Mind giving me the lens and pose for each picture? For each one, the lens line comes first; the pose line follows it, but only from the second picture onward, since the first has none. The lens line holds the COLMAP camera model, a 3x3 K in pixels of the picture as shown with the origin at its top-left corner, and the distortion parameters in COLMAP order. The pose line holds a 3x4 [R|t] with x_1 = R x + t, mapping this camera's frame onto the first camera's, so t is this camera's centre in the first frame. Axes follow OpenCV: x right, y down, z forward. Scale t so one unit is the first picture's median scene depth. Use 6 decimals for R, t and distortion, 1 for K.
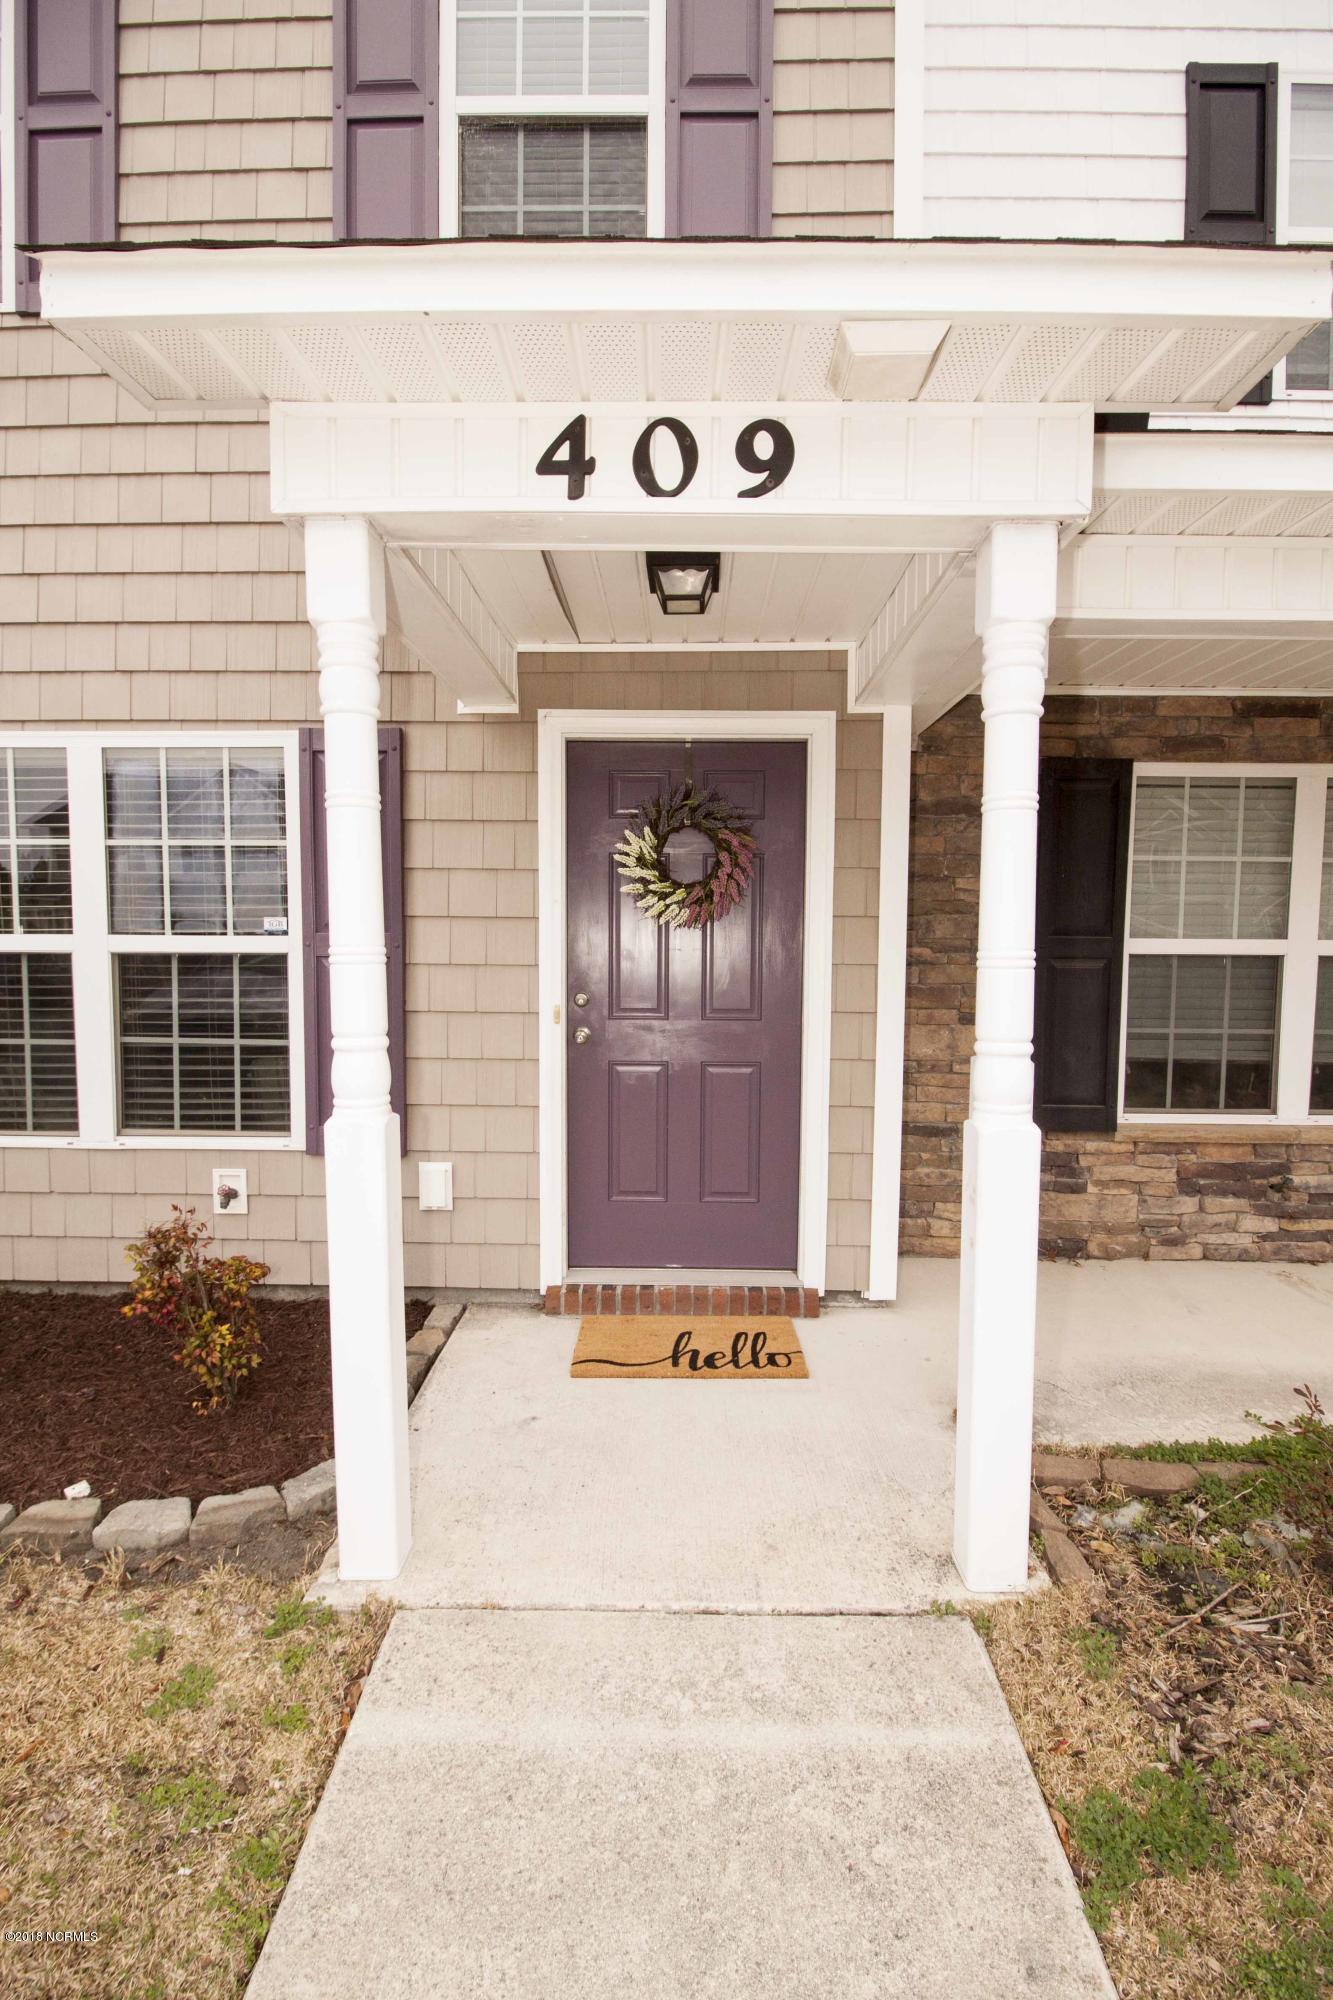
lens RADIAL K [[938.1, 0, 663.8], [0, 938.1, 1006.0], [0, 0, 1]] dist [0.001828, -0.009728]
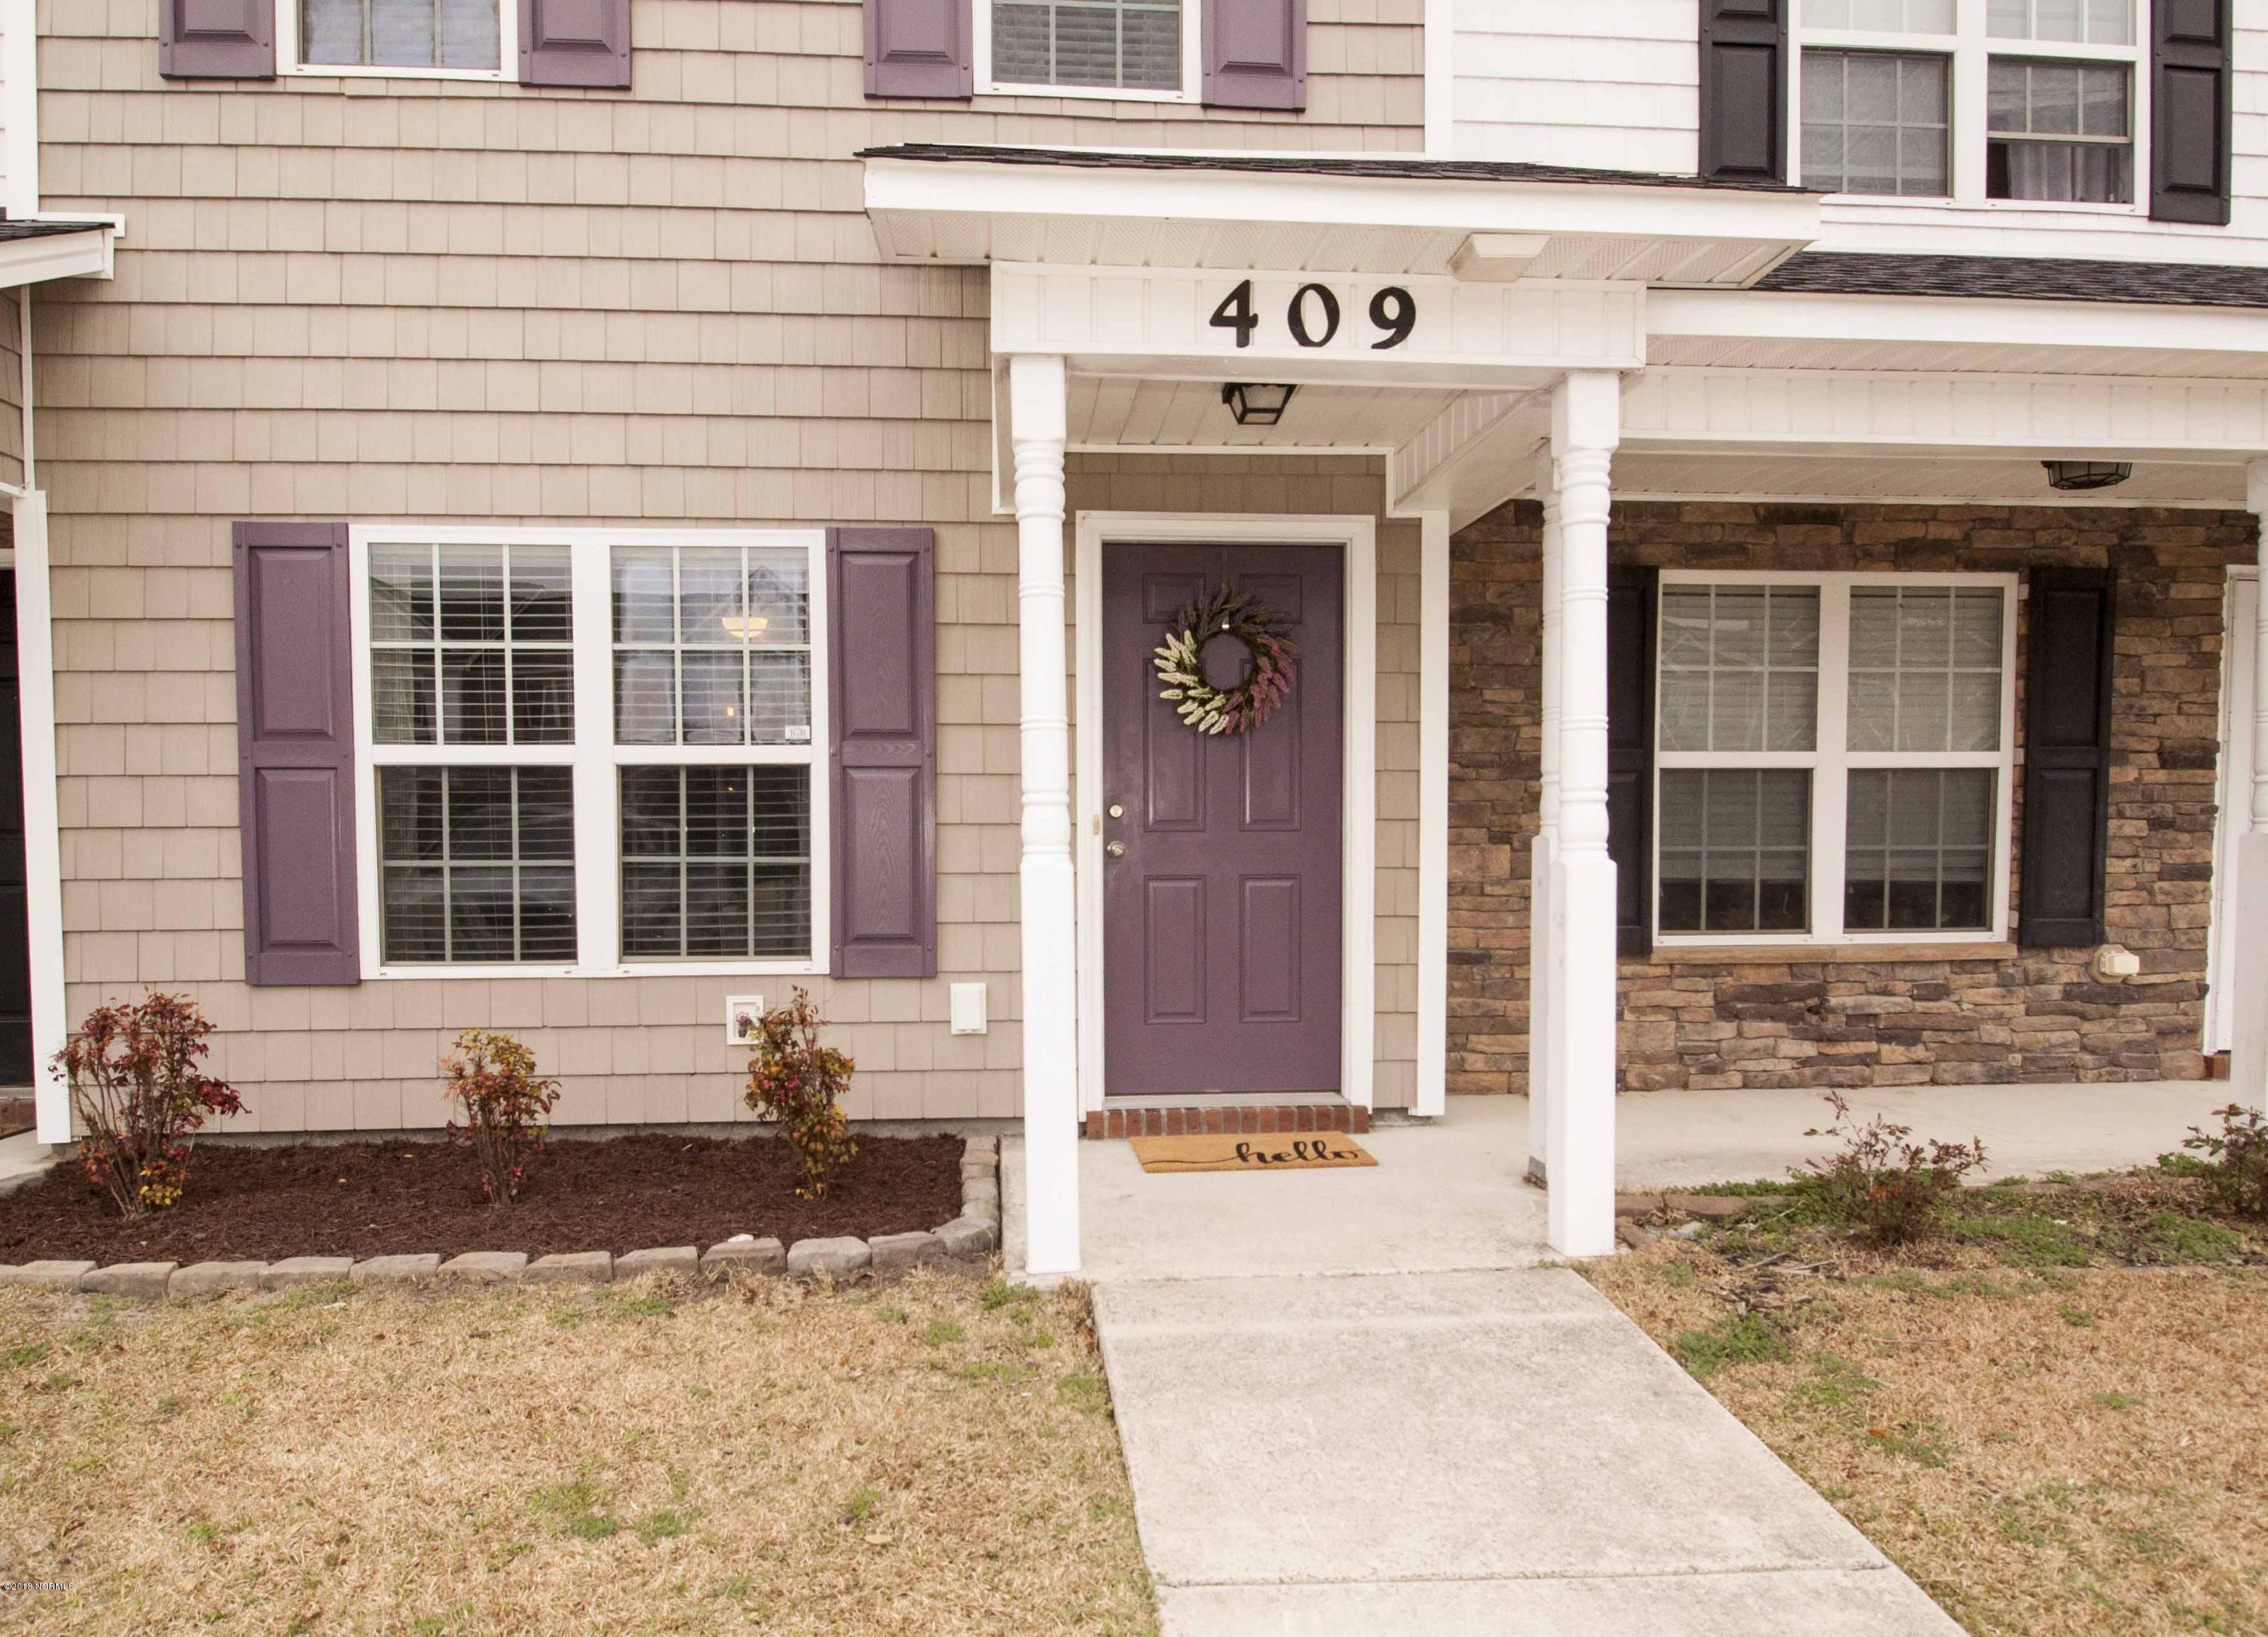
lens RADIAL K [[1288.5, 0, 1134.5], [0, 1288.5, 873.1], [0, 0, 1]] dist [-0.005180, 0.017397]
pose [[0.995778, -0.015363, 0.090496, -0.194467], [0.017800, 0.999499, -0.026181, 0.093567], [-0.090049, 0.027681, 0.995553, -0.317443]]
